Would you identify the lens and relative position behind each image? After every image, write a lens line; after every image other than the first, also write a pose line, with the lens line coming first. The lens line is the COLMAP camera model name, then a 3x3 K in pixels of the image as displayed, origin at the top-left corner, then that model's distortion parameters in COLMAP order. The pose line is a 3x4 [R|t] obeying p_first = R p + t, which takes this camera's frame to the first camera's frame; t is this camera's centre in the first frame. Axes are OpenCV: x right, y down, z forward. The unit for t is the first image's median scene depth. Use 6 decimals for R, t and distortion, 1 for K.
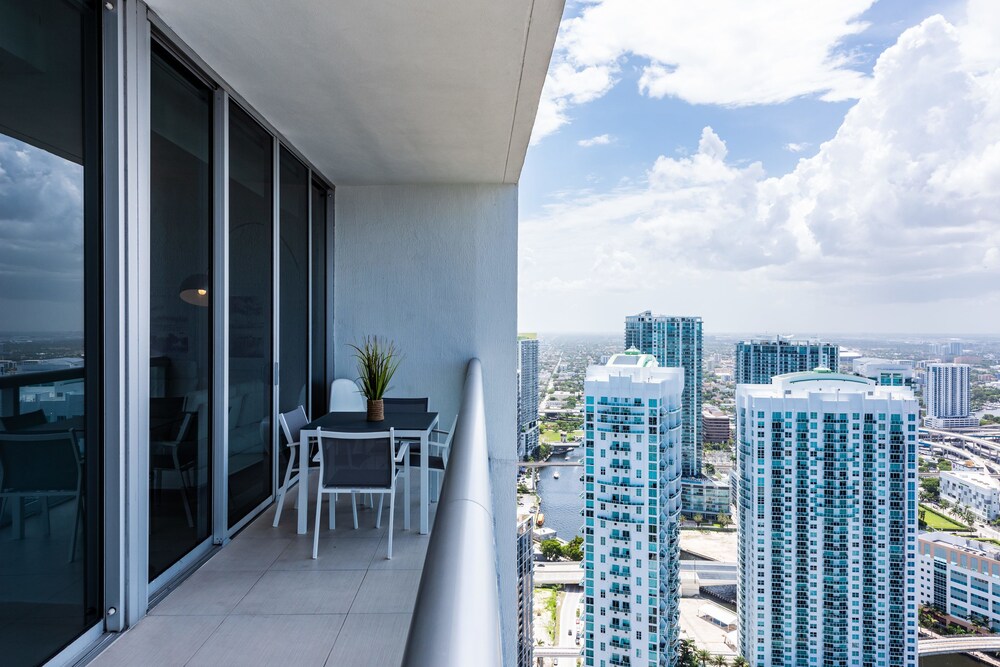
lens RADIAL K [[654.8, 0, 500.0], [0, 654.8, 333.5], [0, 0, 1]] dist [0.017373, -0.003446]
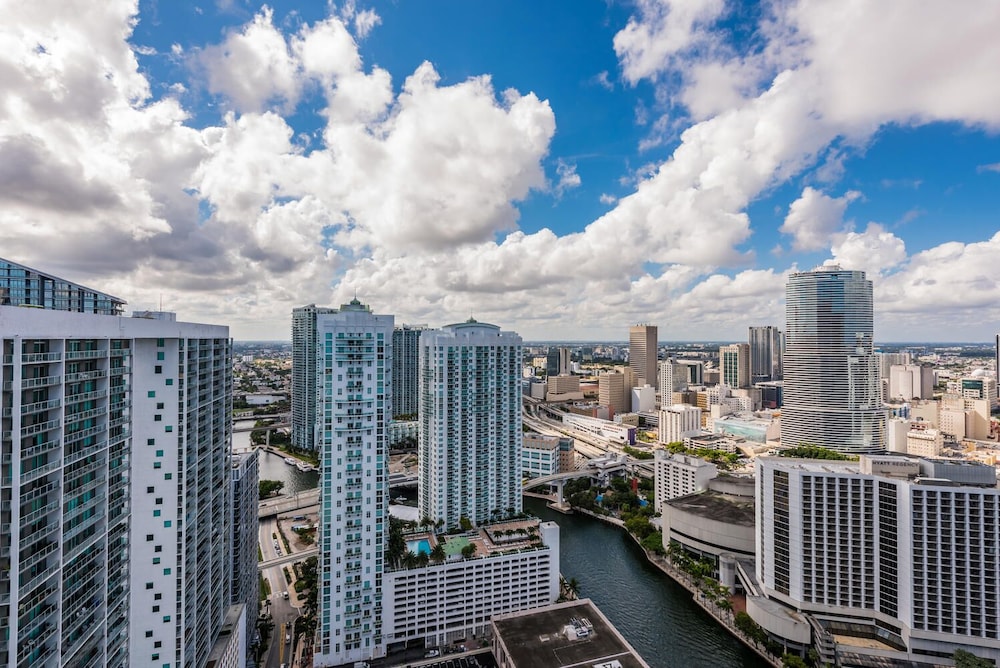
lens RADIAL K [[457.6, 0, 500.0], [0, 457.6, 334.0], [0, 0, 1]] dist [0.018709, -0.008534]
pose [[0.777539, 0.005364, 0.628812, -0.150896], [0.005873, 0.999858, -0.015792, 0.109068], [-0.628807, 0.015972, 0.777397, 0.114183]]
